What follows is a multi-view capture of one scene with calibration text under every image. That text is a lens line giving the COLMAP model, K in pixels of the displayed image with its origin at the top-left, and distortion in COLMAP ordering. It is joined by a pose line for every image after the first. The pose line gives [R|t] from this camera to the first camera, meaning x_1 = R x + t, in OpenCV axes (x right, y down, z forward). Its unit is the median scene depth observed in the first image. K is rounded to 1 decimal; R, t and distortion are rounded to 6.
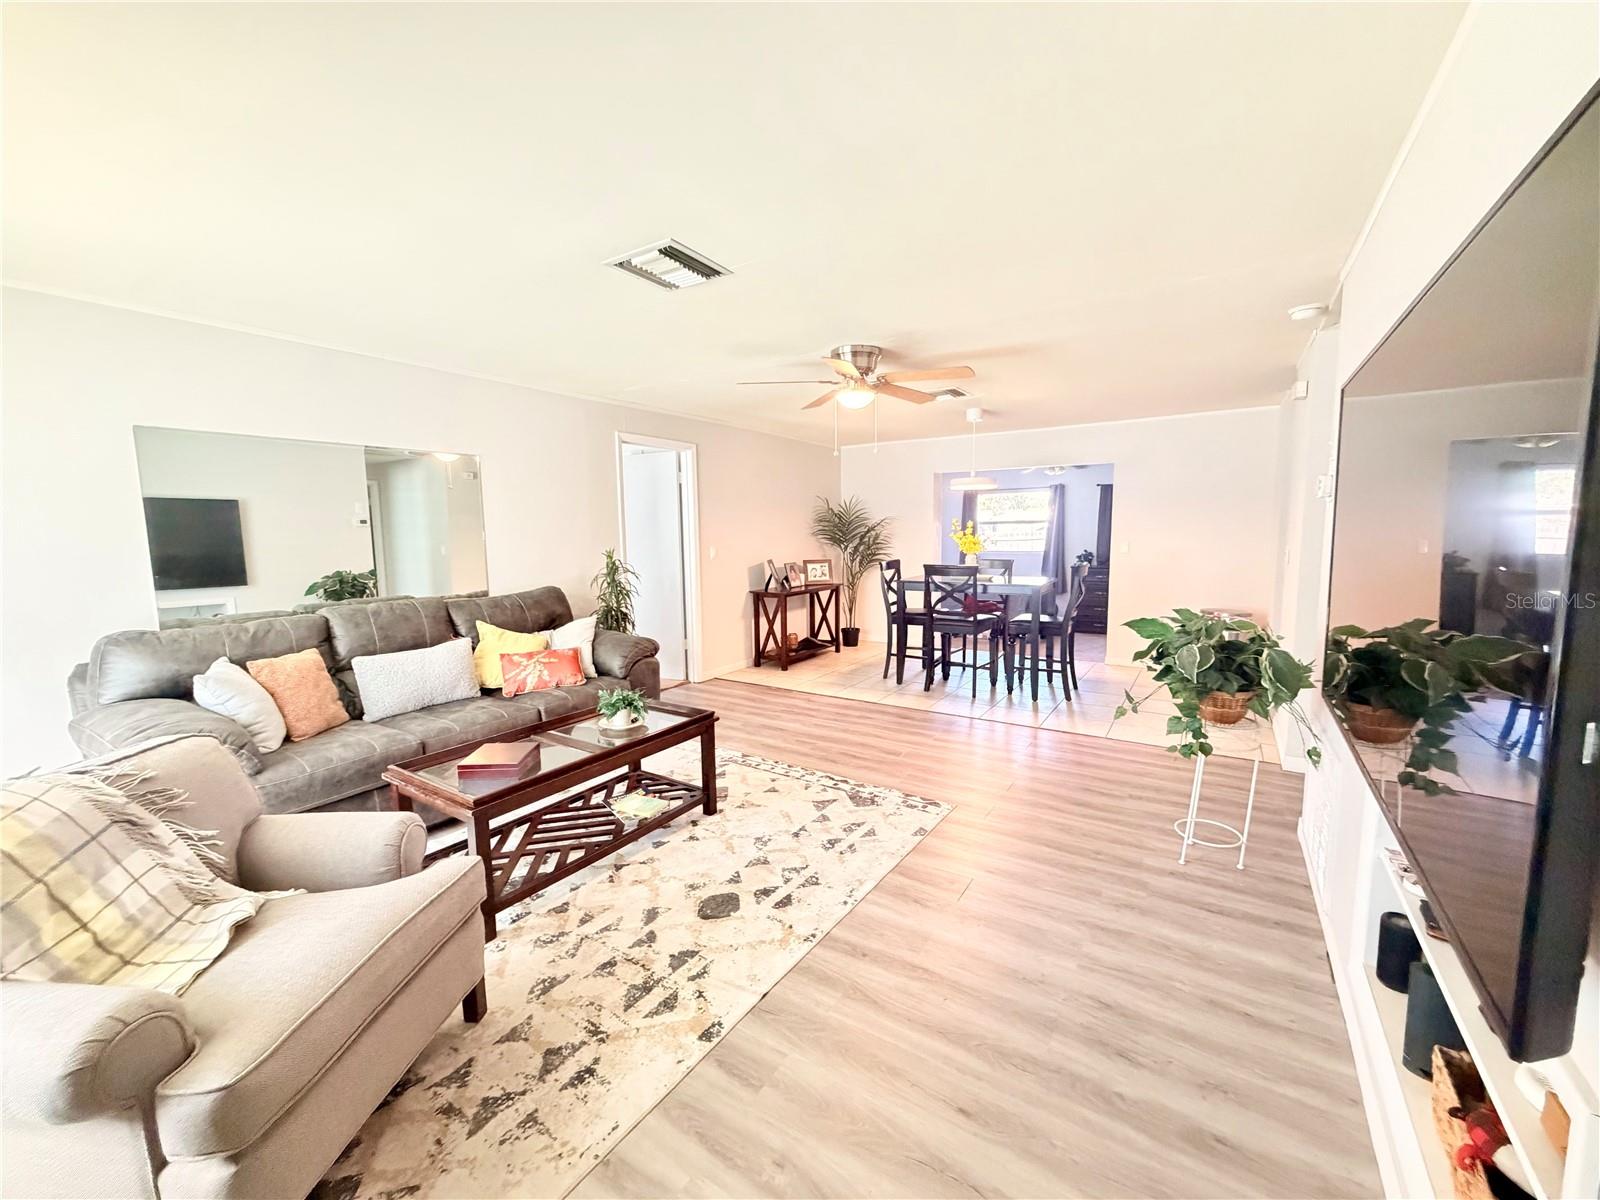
lens RADIAL K [[642.1, 0, 797.9], [0, 642.1, 600.6], [0, 0, 1]] dist [0.001621, -0.000142]
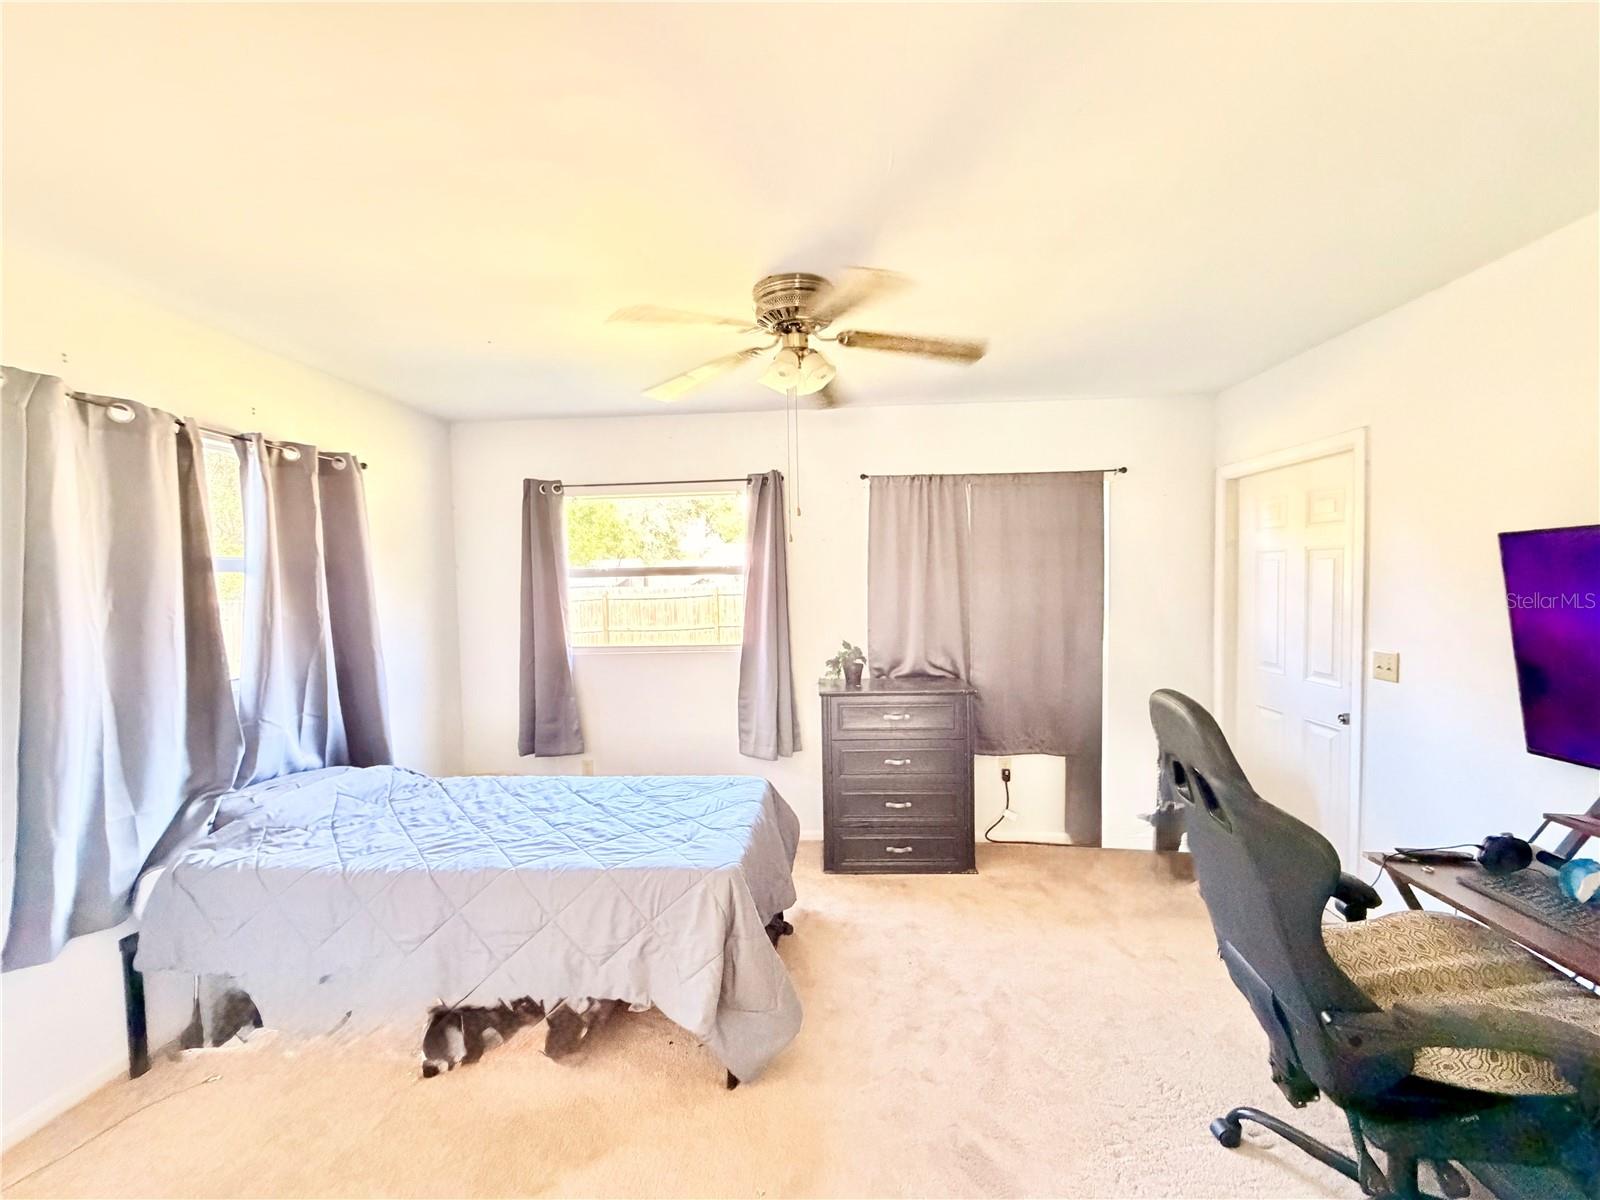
lens RADIAL K [[642.1, 0, 796.4], [0, 642.1, 604.8], [0, 0, 1]] dist [0.001621, -0.000142]
pose [[0.867595, -0.016147, 0.497009, 0.702899], [0.060929, 0.995394, -0.074020, -0.225247], [-0.493524, 0.094502, 0.864583, 2.055493]]
